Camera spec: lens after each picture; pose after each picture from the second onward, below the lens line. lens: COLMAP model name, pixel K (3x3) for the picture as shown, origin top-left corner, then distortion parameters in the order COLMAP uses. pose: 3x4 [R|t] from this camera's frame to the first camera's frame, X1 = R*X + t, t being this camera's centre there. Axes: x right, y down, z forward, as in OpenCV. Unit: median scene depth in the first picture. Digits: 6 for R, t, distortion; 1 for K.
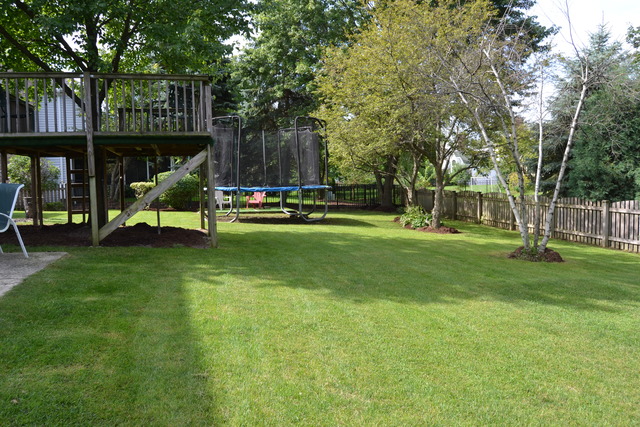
lens RADIAL K [[512.9, 0, 319.5], [0, 512.9, 214.0], [0, 0, 1]] dist [-0.090819, 0.022463]
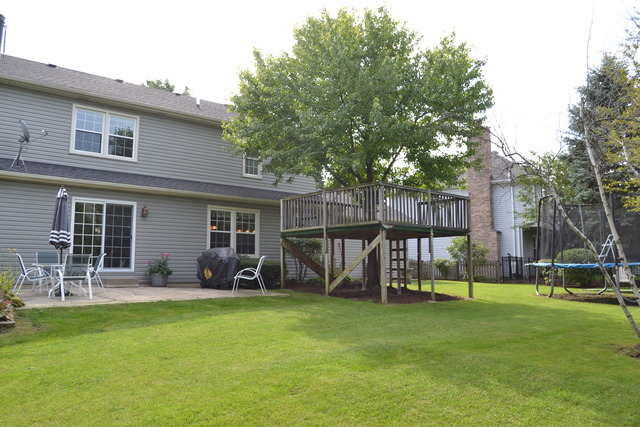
lens RADIAL K [[512.9, 0, 317.1], [0, 512.9, 212.4], [0, 0, 1]] dist [-0.090819, 0.022463]
pose [[0.655418, -0.067136, -0.752277, 0.491227], [-0.052839, 0.989525, -0.134345, 0.013755], [0.753416, 0.127802, 0.645005, -0.072029]]
